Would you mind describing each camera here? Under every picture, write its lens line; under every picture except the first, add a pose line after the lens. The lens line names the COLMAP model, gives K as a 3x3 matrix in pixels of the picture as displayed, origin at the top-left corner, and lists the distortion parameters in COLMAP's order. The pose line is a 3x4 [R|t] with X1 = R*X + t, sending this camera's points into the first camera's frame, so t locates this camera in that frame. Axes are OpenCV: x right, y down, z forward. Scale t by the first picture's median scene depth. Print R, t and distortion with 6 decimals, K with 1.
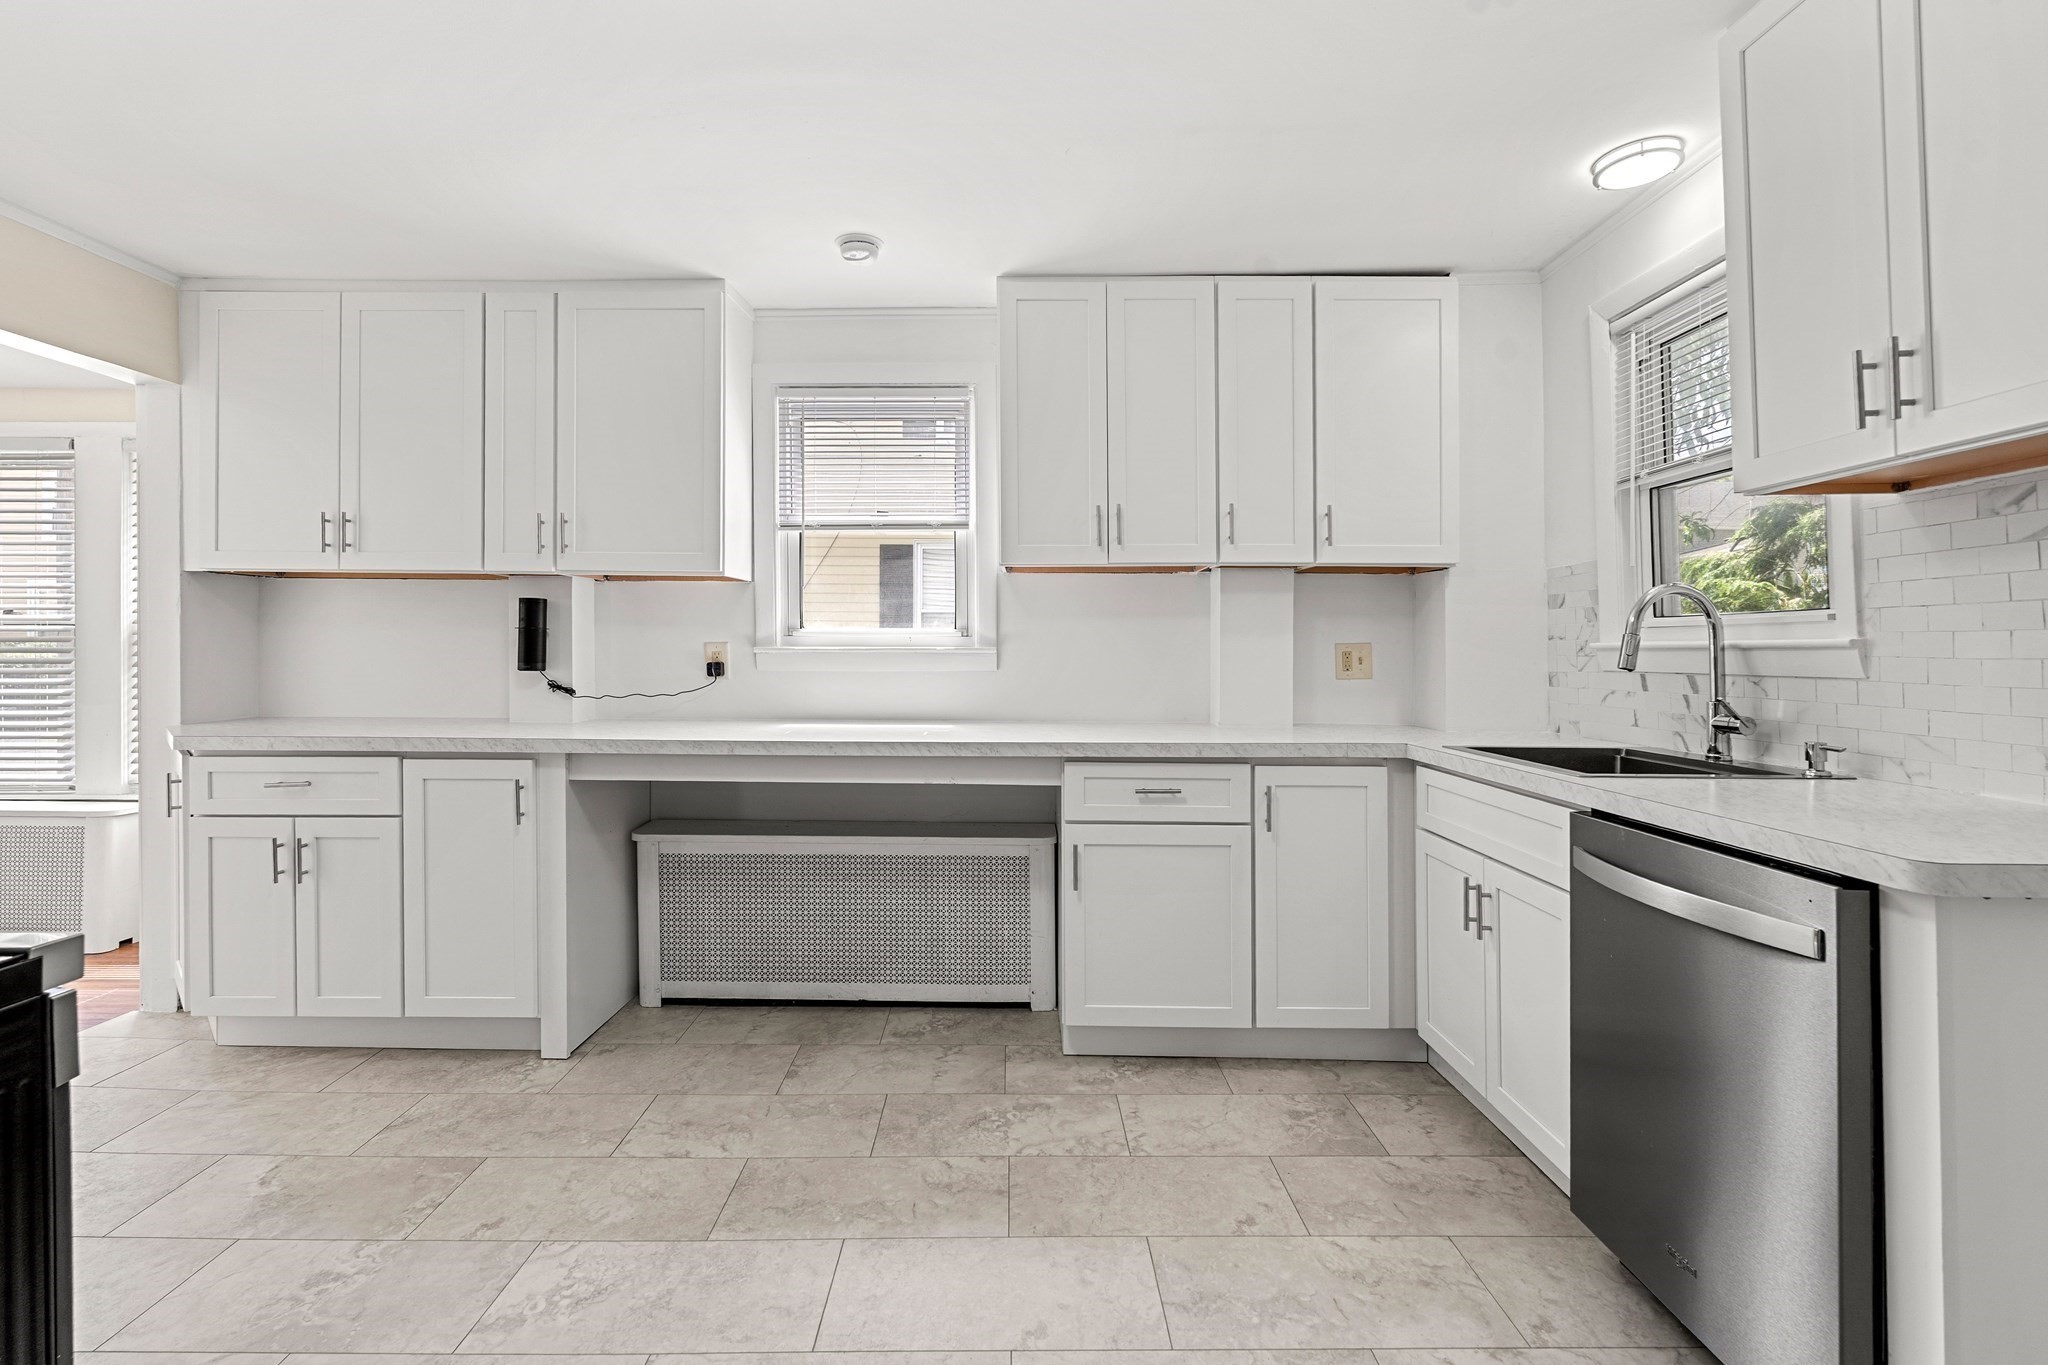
lens RADIAL K [[936.3, 0, 1016.8], [0, 936.3, 645.9], [0, 0, 1]] dist [-0.000502, -0.000308]
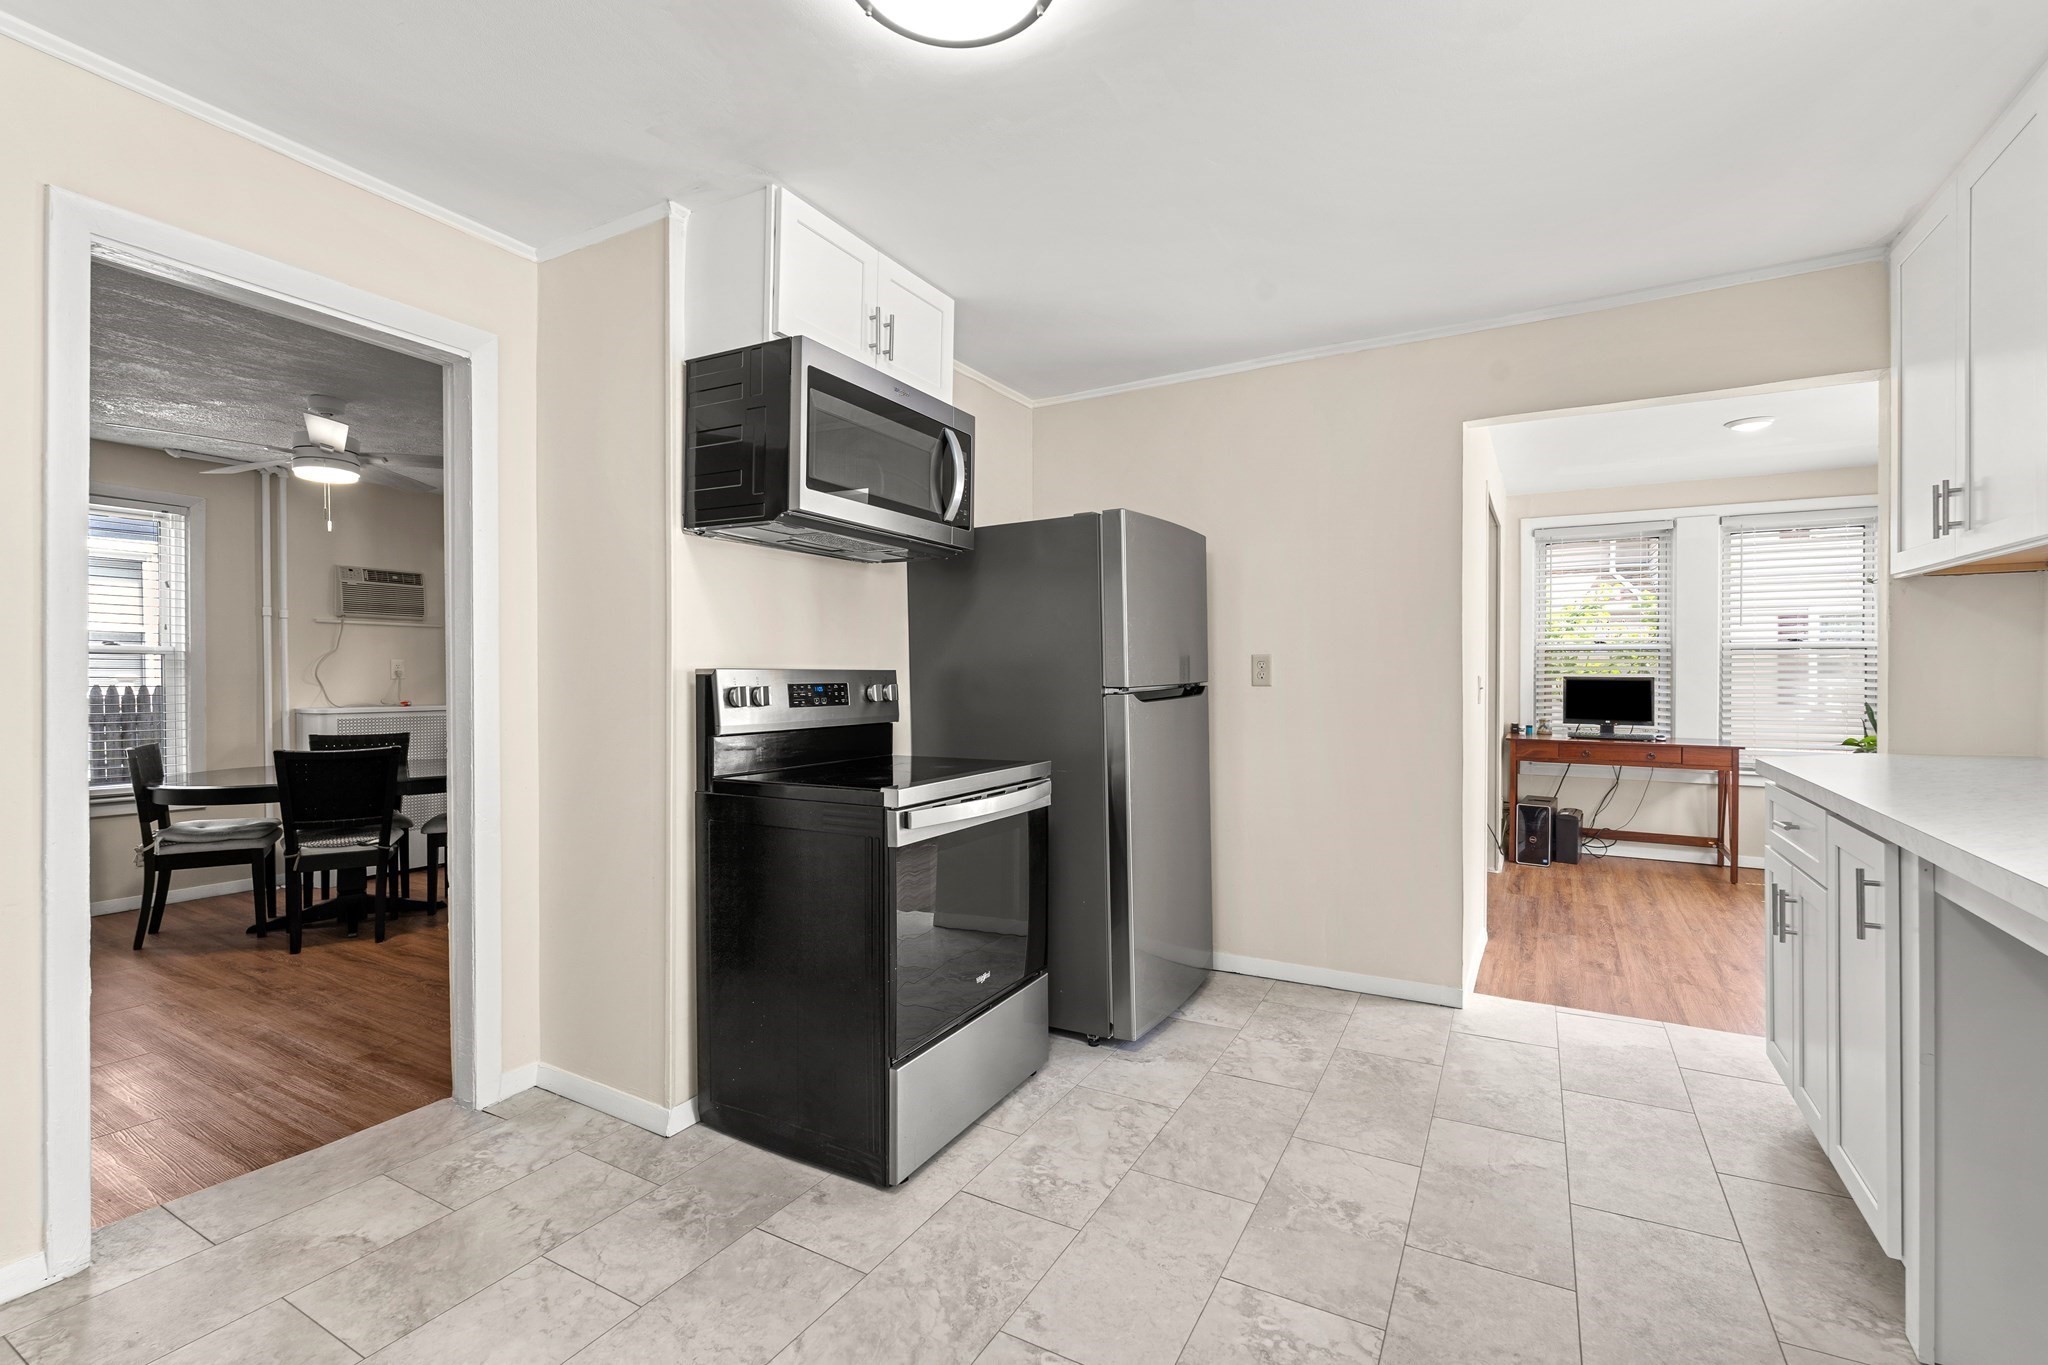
lens RADIAL K [[916.7, 0, 1026.2], [0, 916.7, 677.5], [0, 0, 1]] dist [0.002431, -0.000301]
pose [[-0.488081, 0.005173, -0.872783, 0.296741], [0.004653, 0.999984, 0.003324, 0.006386], [0.872786, -0.002439, -0.488097, 0.798737]]
